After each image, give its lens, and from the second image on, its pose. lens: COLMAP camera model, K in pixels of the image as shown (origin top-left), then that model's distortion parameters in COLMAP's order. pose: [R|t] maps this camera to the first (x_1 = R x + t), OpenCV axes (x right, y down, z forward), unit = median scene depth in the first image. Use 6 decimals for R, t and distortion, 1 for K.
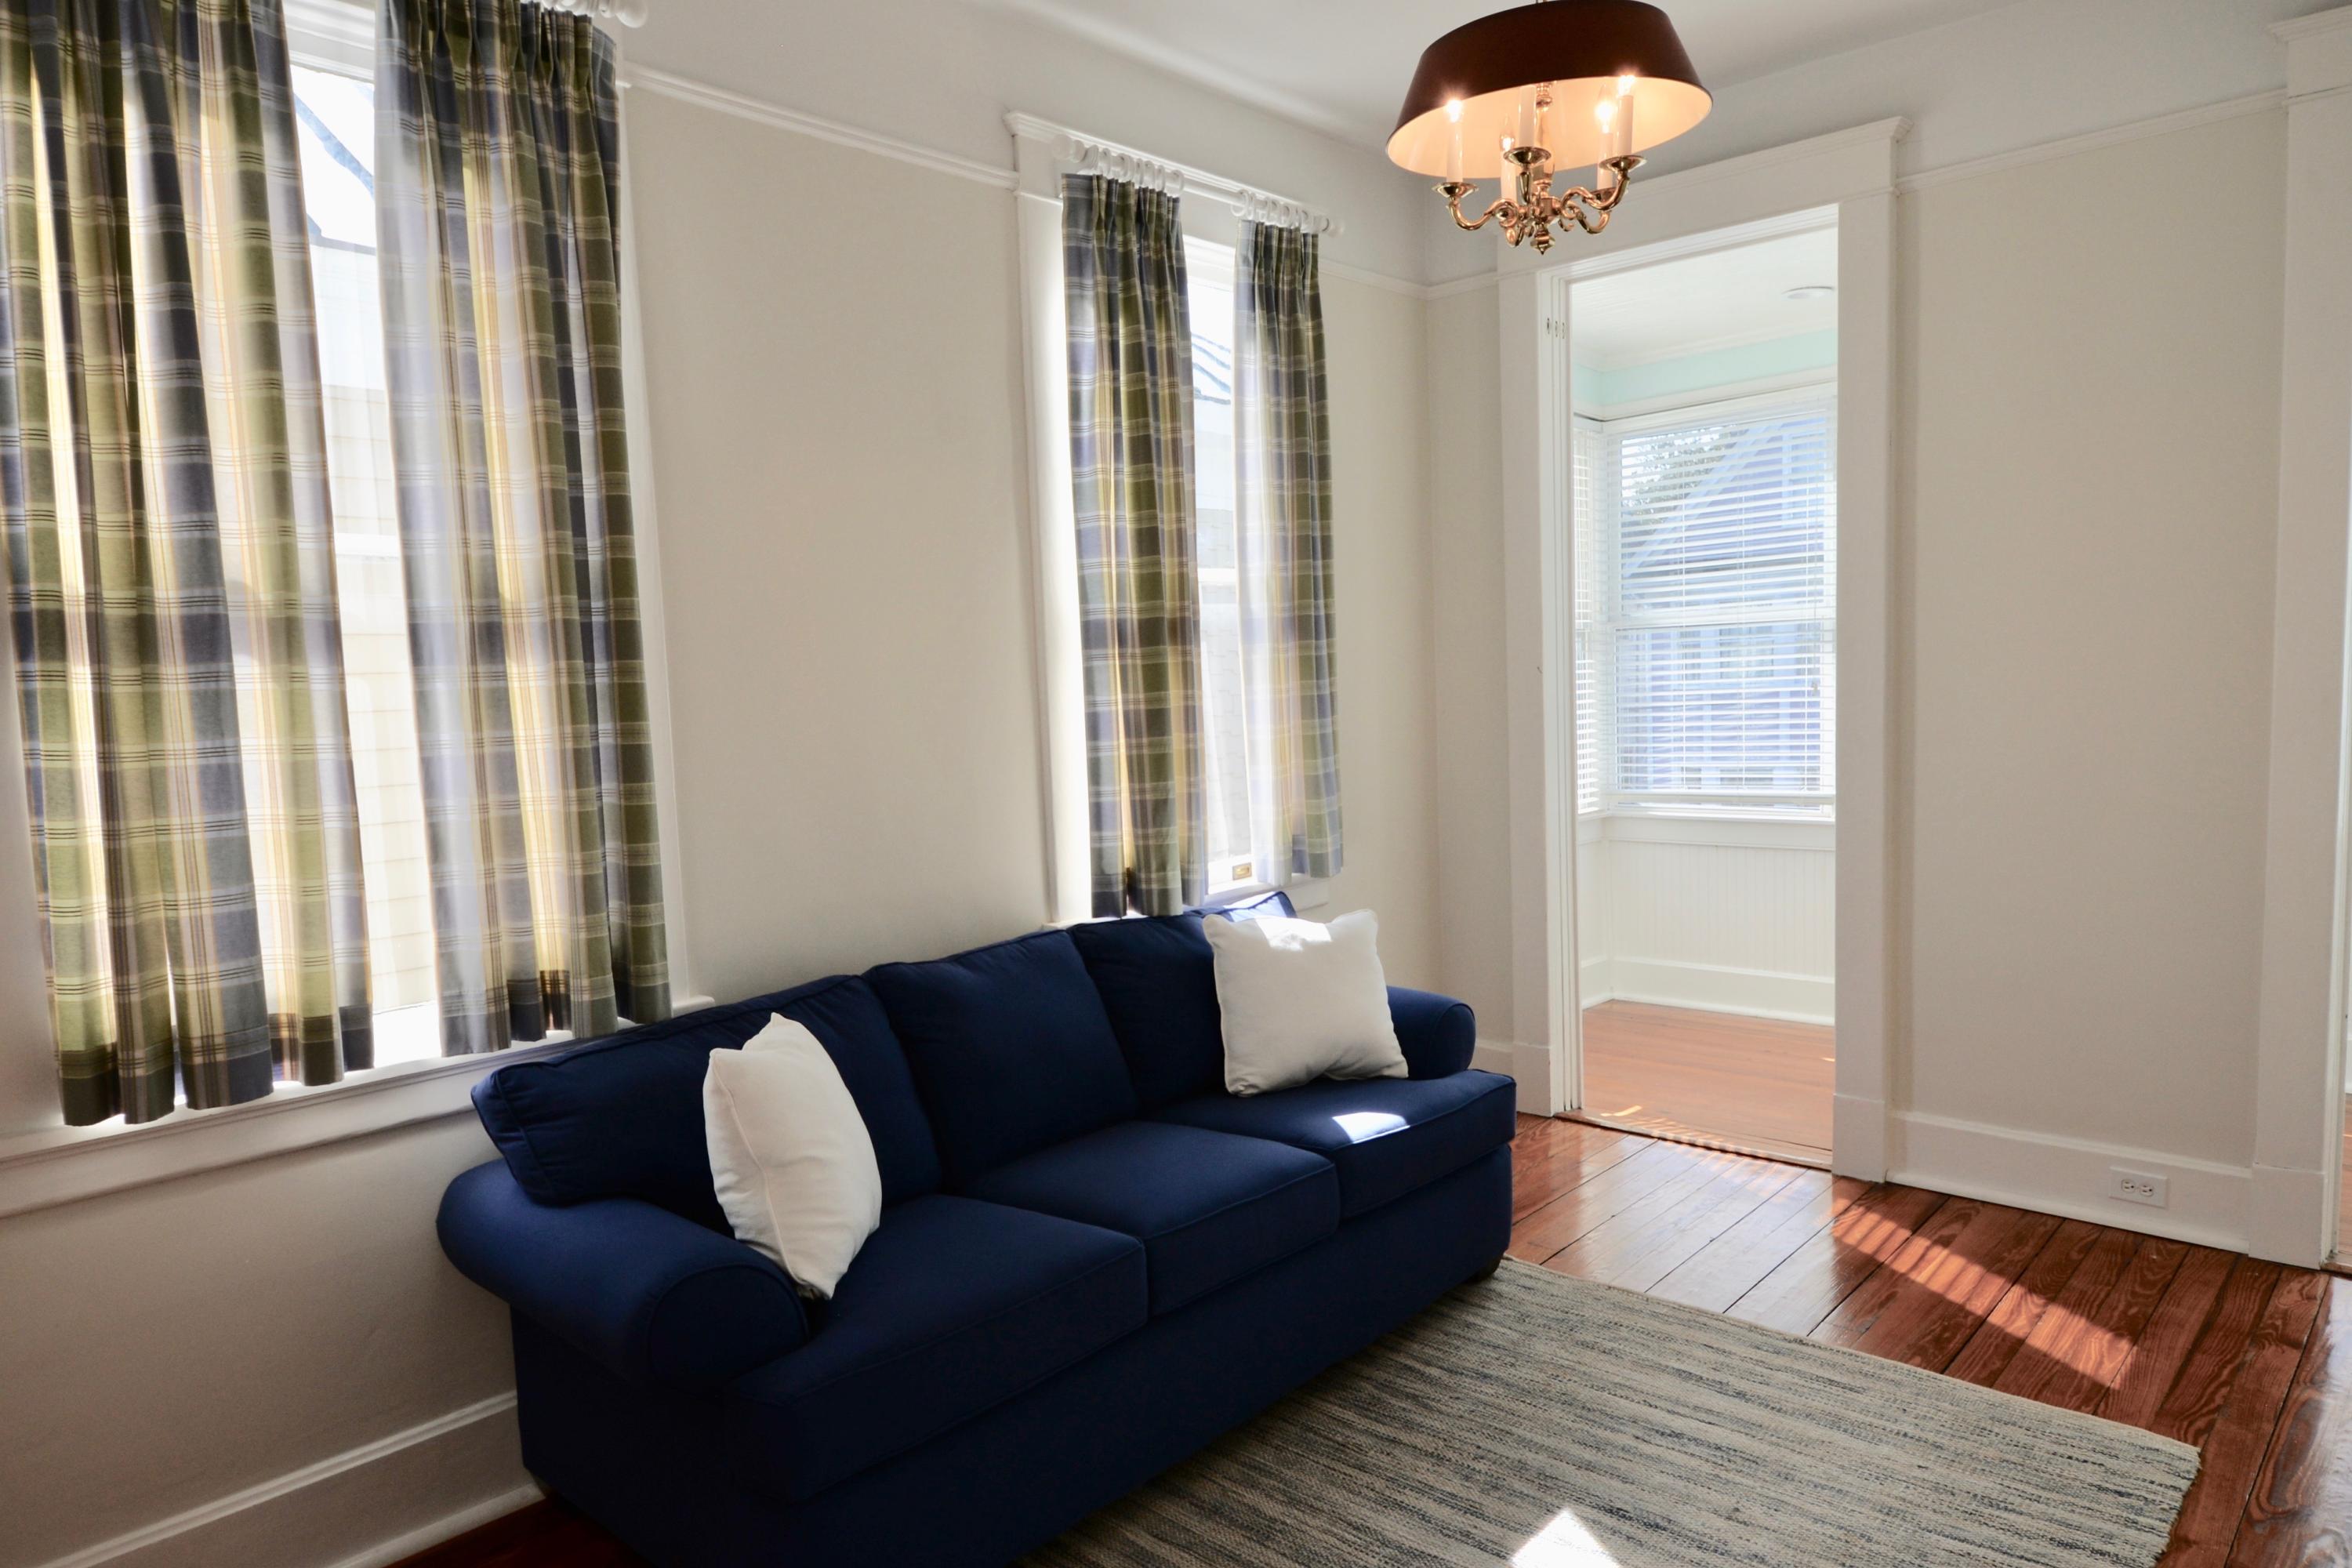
lens RADIAL K [[1491.1, 0, 1167.6], [0, 1491.1, 789.8], [0, 0, 1]] dist [0.027533, -0.026054]
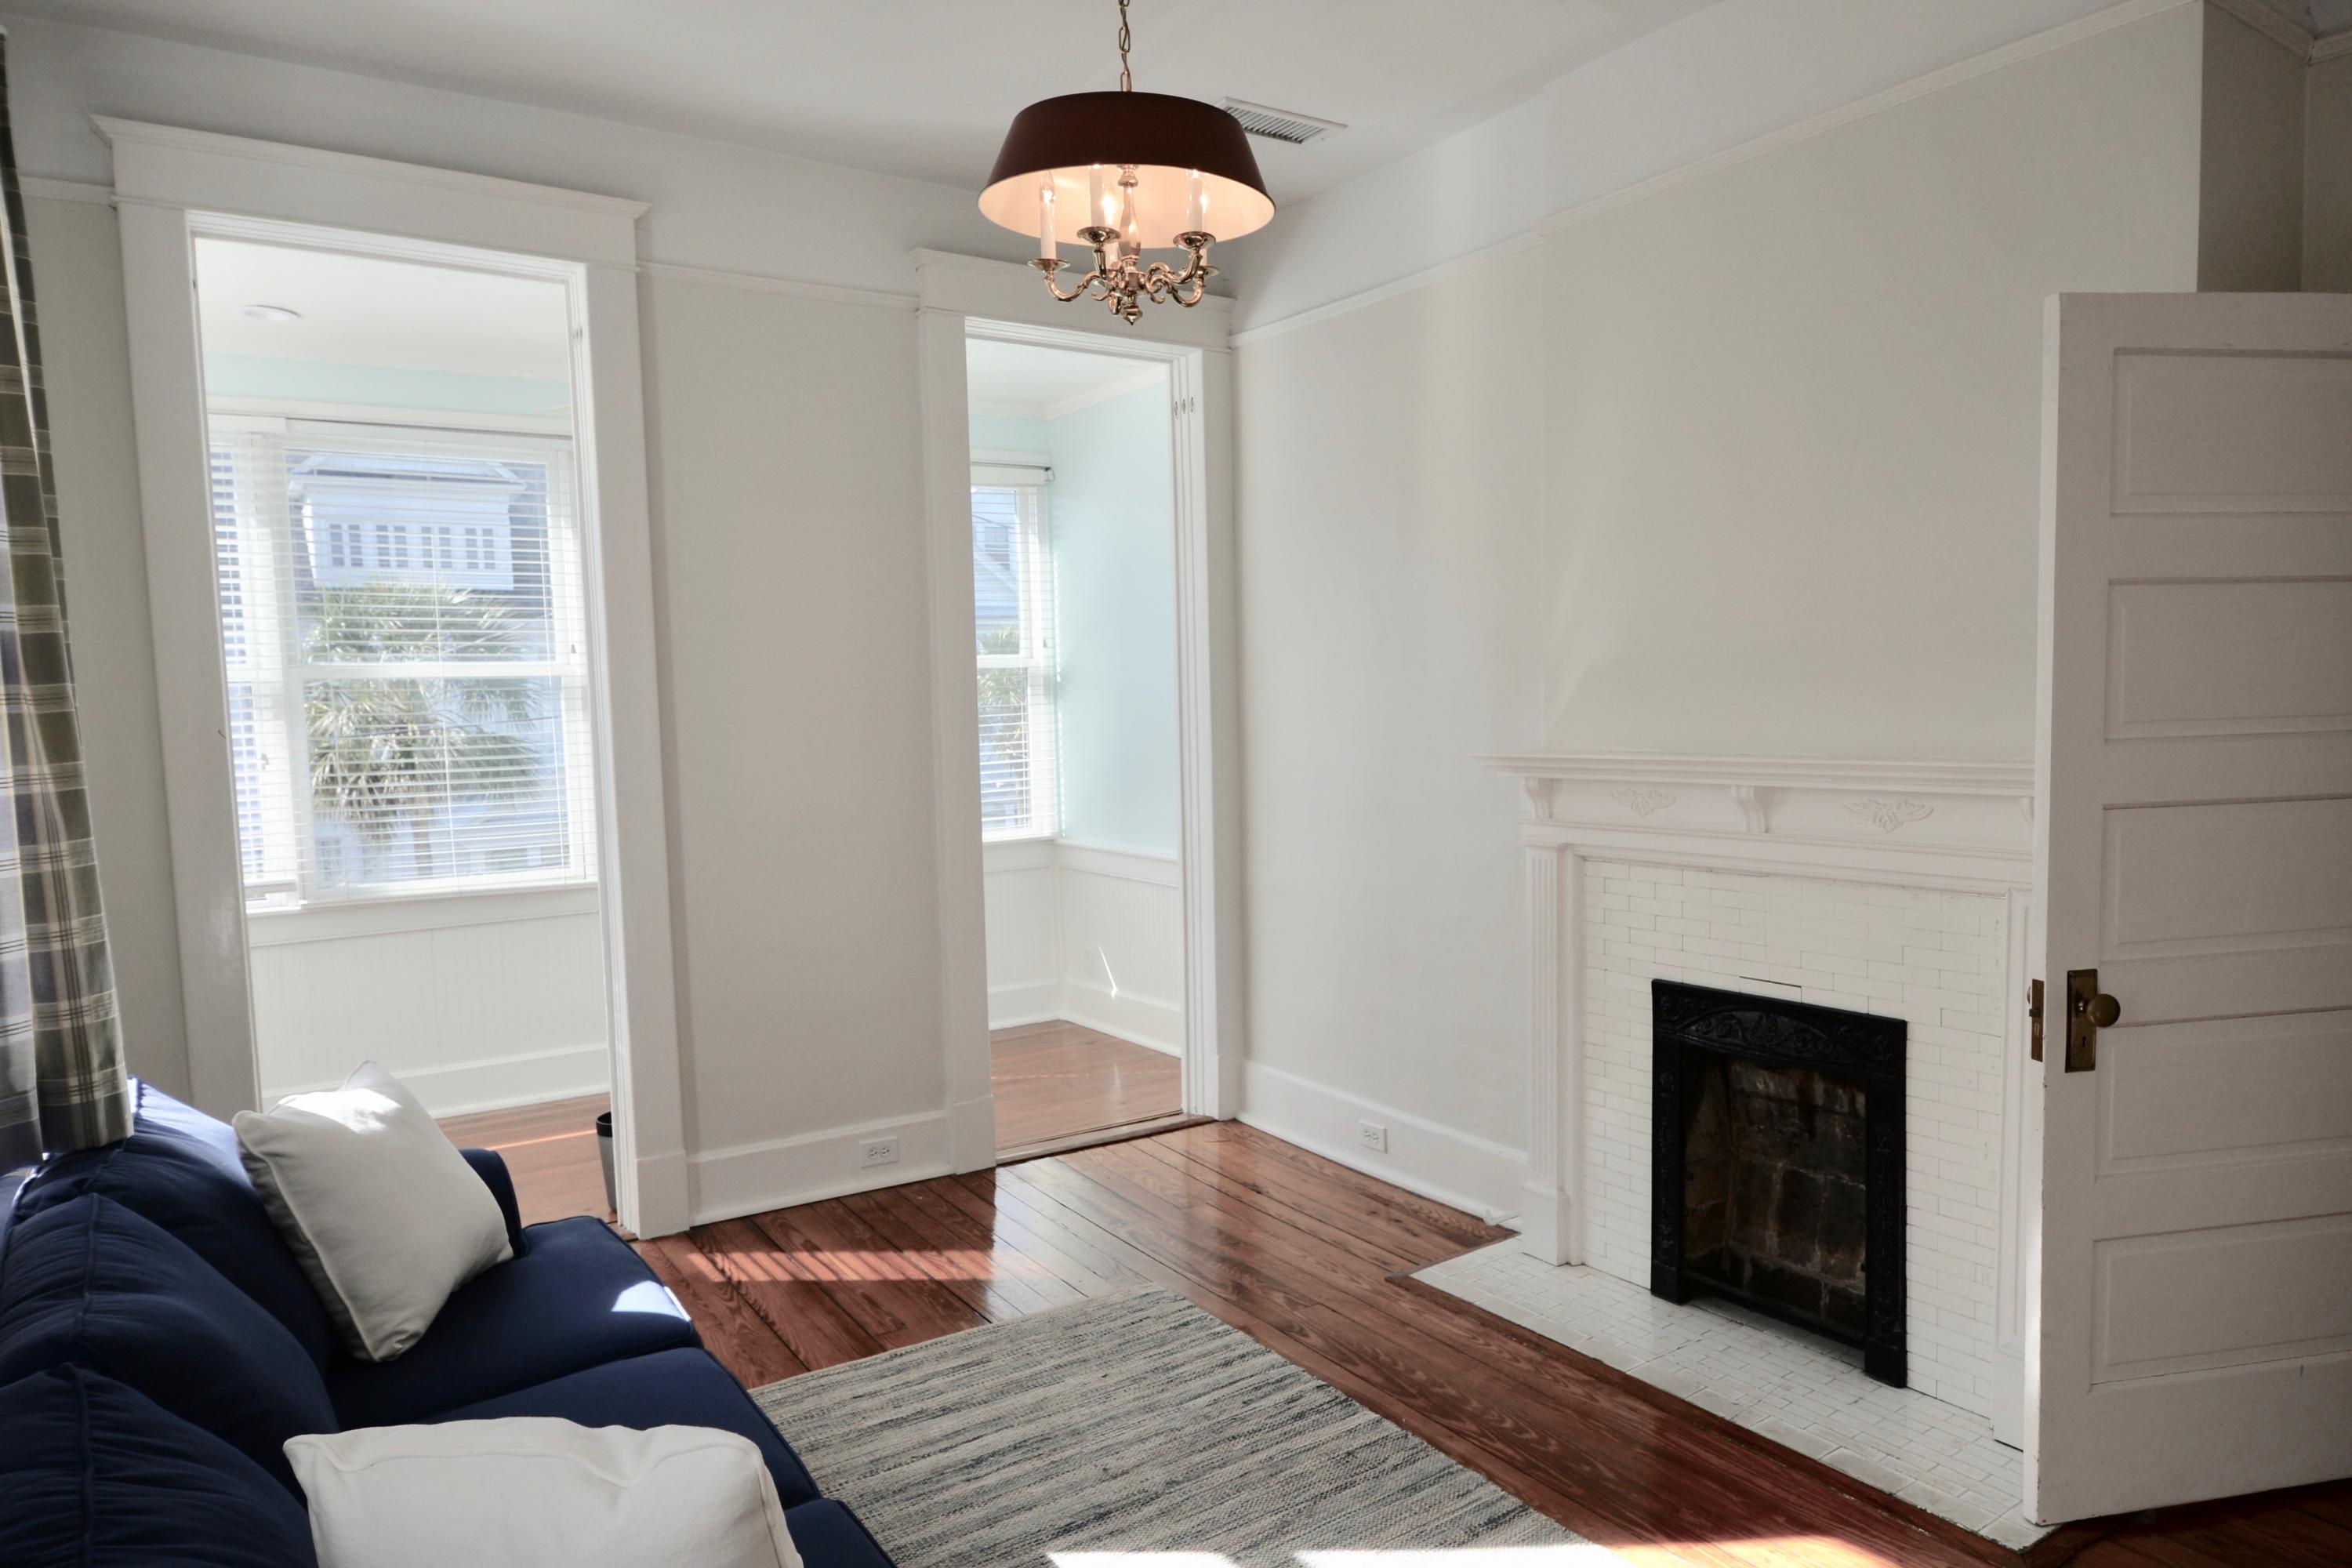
lens RADIAL K [[1491.1, 0, 1171.5], [0, 1491.1, 792.2], [0, 0, 1]] dist [0.027533, -0.026054]
pose [[0.247989, -0.035312, 0.968119, -0.505386], [0.088952, 0.995944, 0.013542, -0.025319], [-0.964670, 0.082758, 0.250124, 0.476231]]
